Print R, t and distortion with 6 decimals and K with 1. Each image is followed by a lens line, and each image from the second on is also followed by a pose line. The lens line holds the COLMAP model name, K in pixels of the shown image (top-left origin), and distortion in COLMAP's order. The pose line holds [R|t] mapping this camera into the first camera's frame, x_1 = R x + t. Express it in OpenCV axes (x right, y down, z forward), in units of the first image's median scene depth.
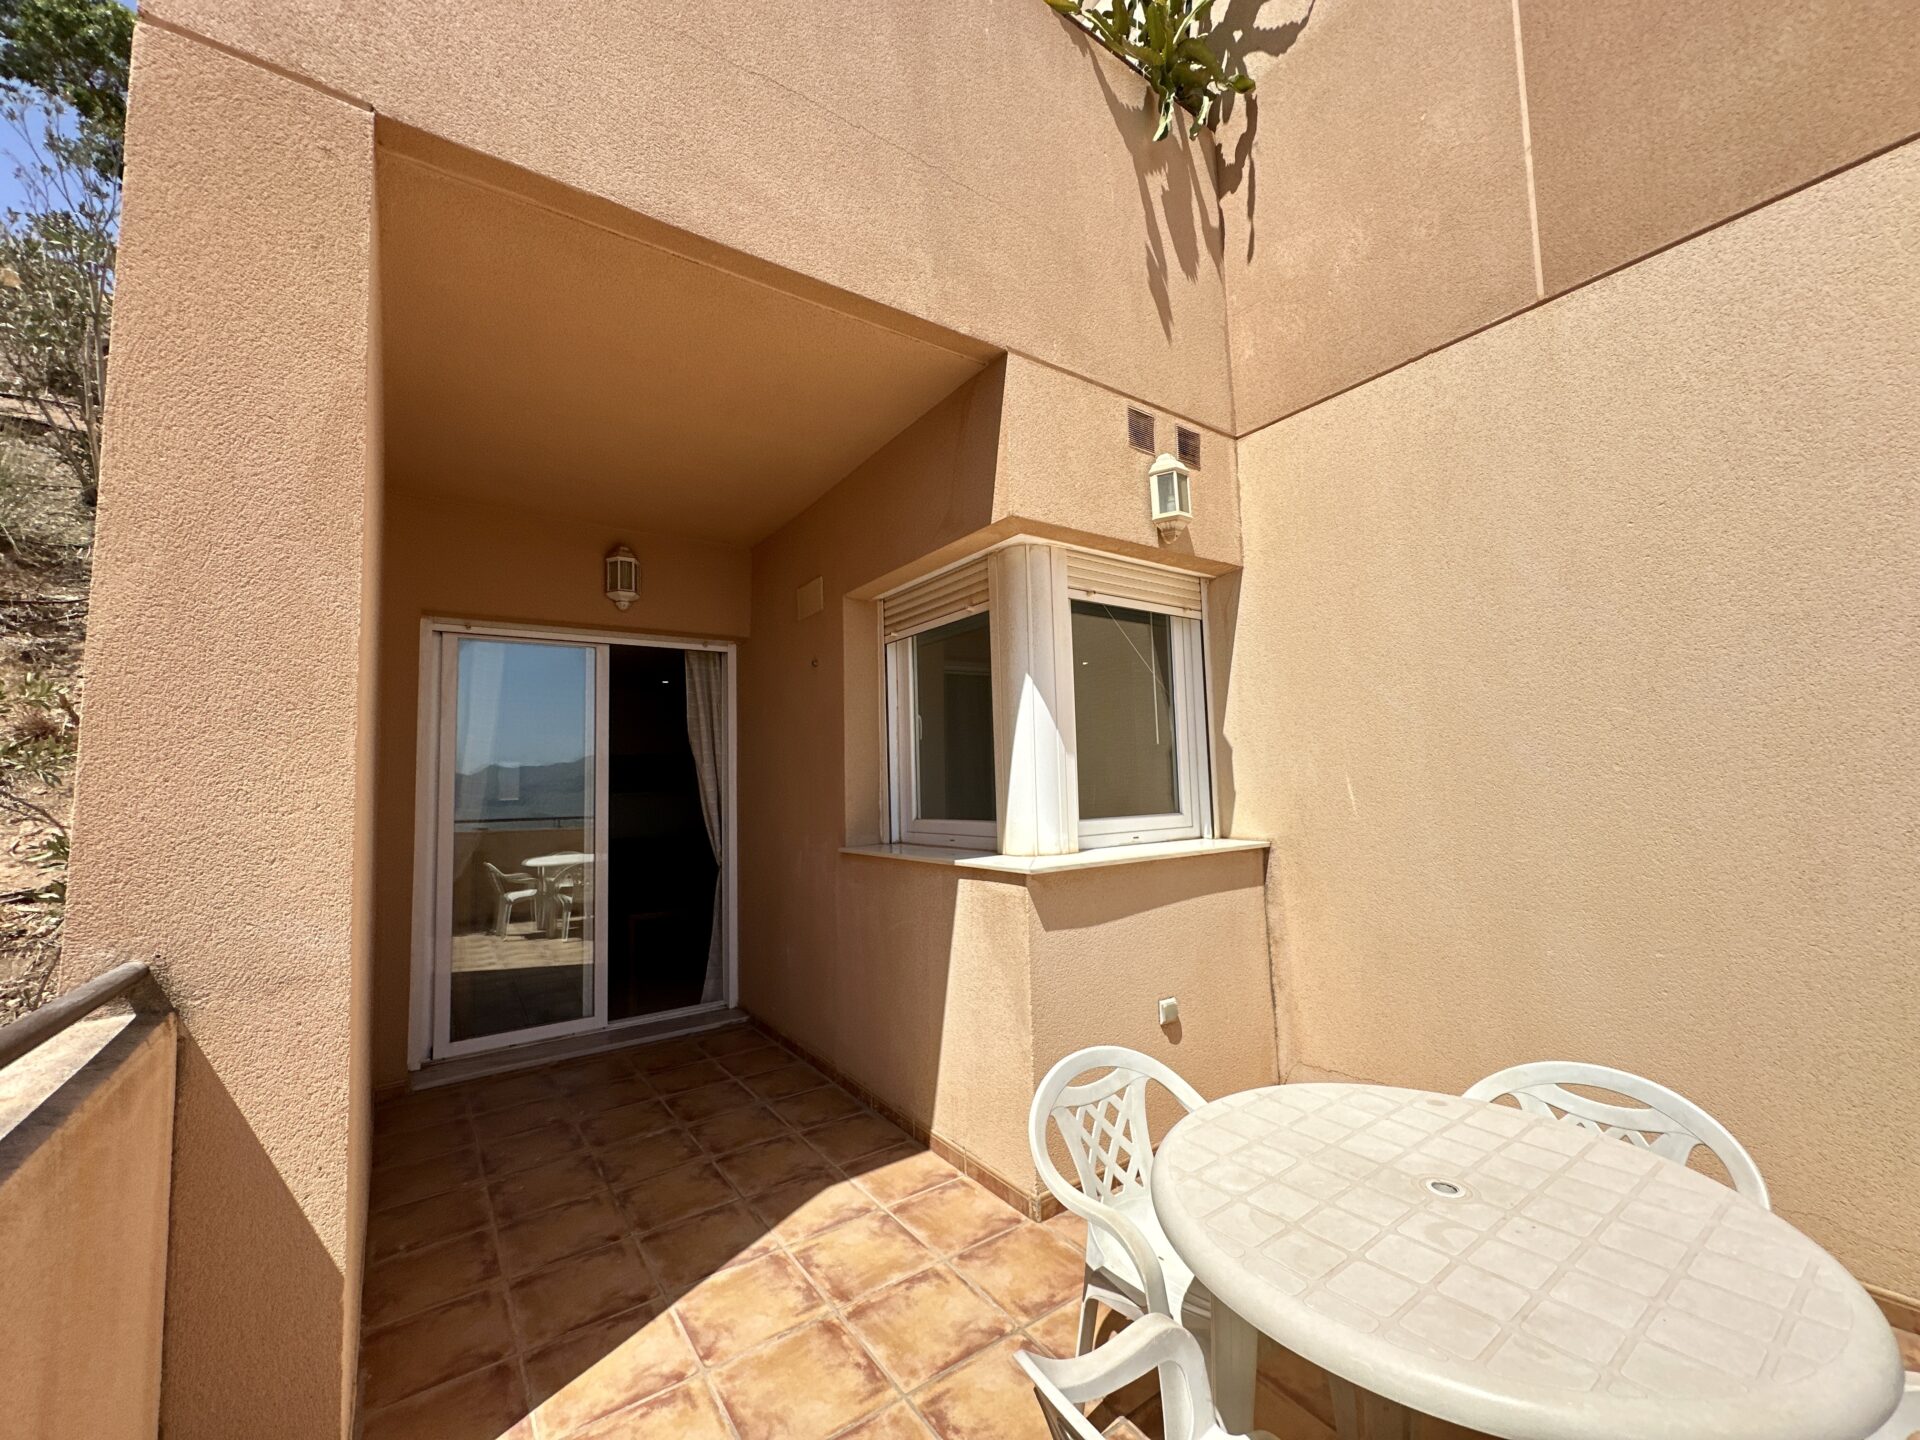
lens RADIAL K [[764.2, 0, 958.8], [0, 764.2, 722.0], [0, 0, 1]] dist [-0.003278, 0.000940]
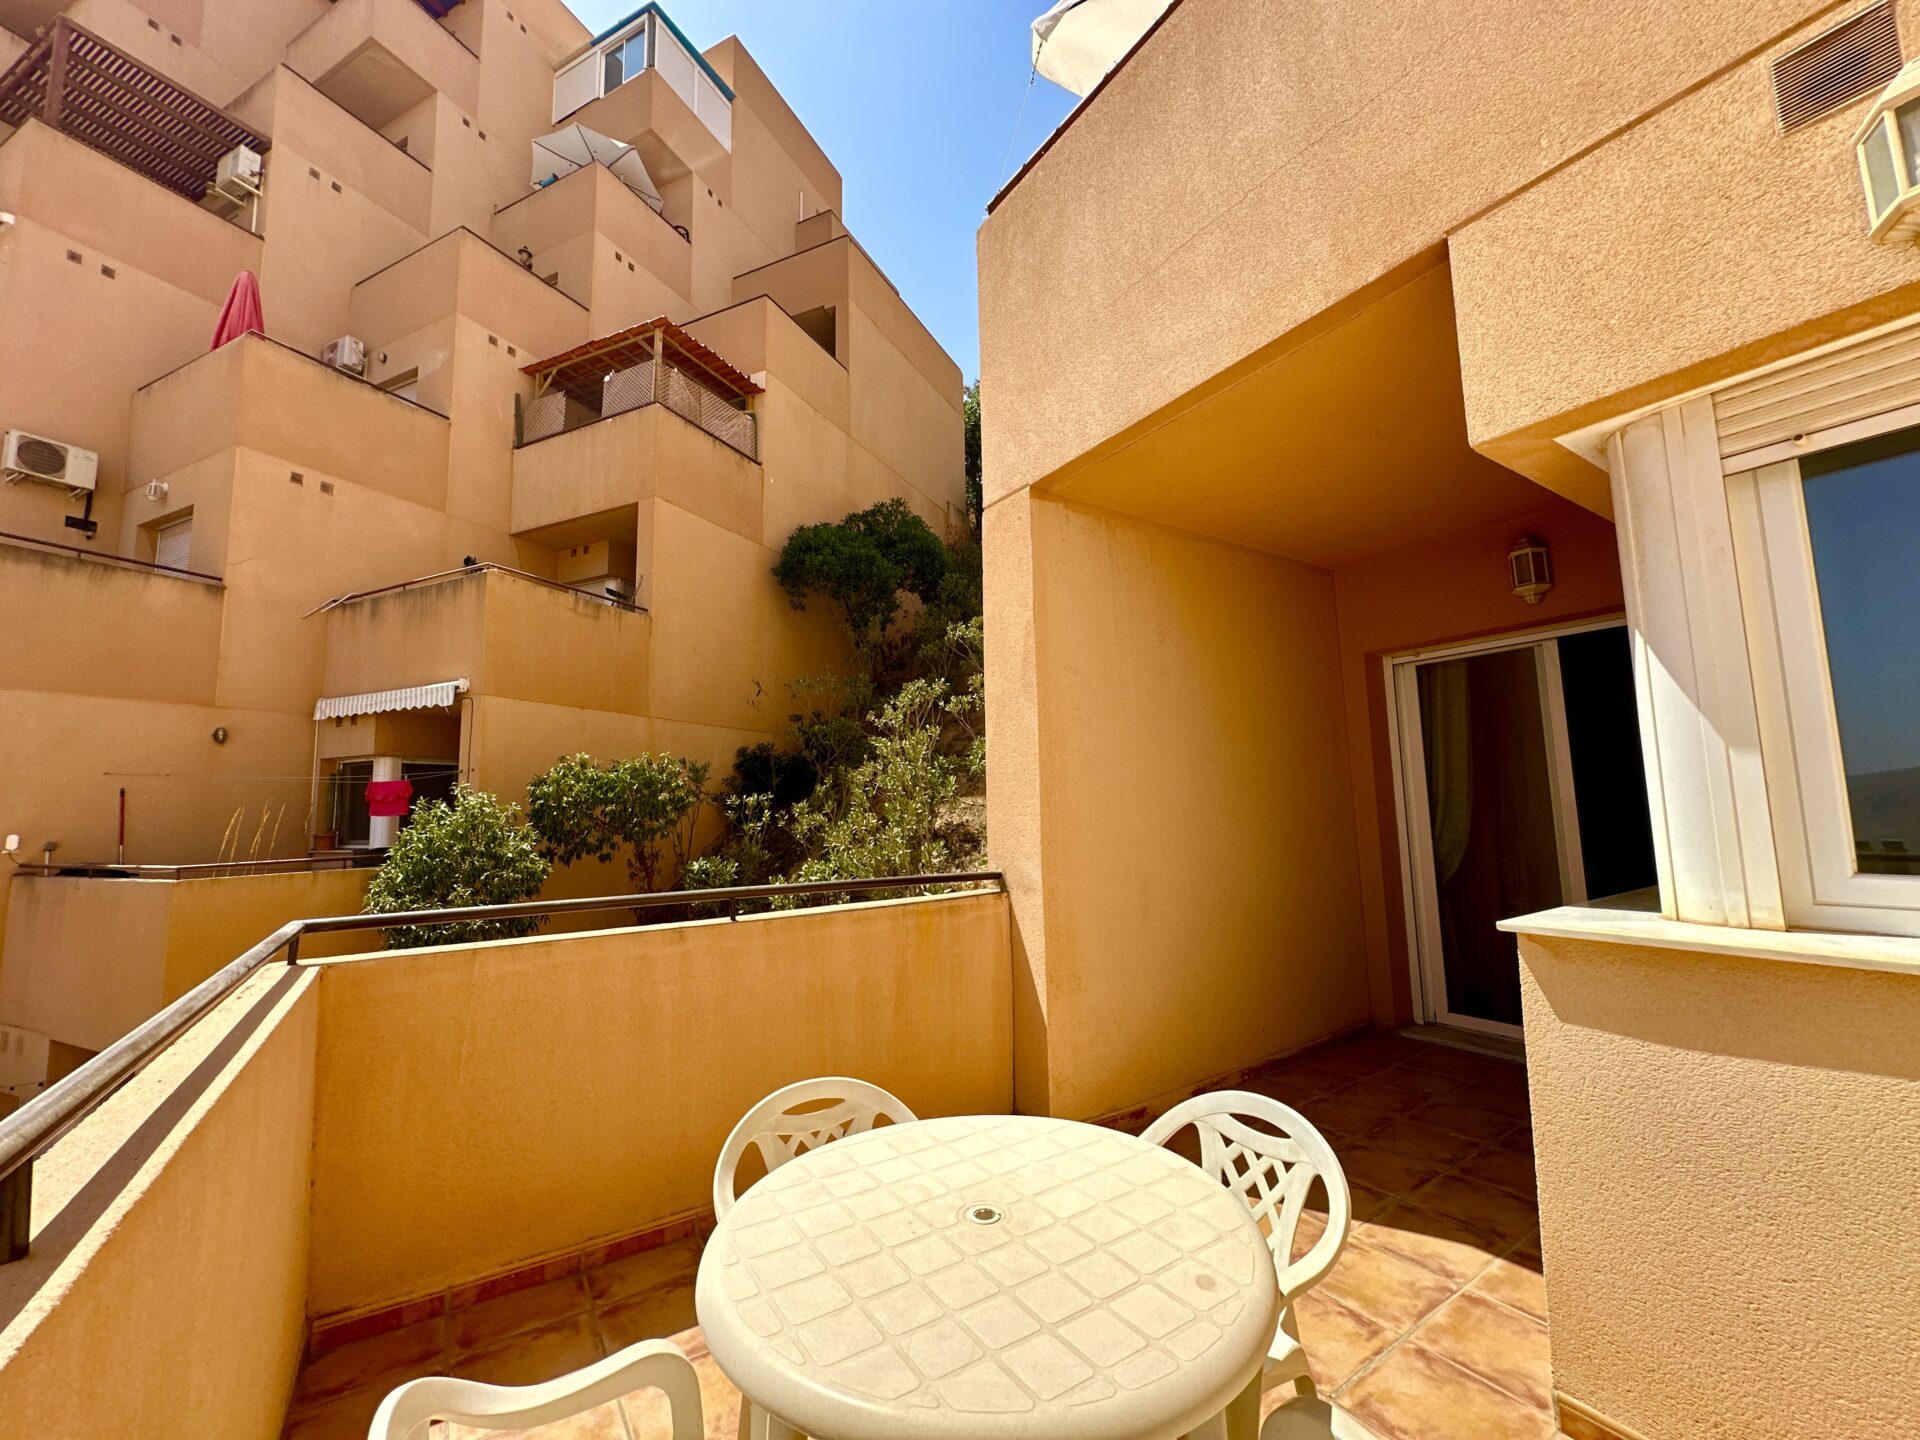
lens RADIAL K [[764.2, 0, 961.3], [0, 764.2, 721.2], [0, 0, 1]] dist [-0.003278, 0.000940]
pose [[-0.031110, -0.085806, -0.995826, 0.933384], [0.103653, 0.990660, -0.088599, 0.012236], [0.994127, -0.105976, -0.021925, 0.566788]]
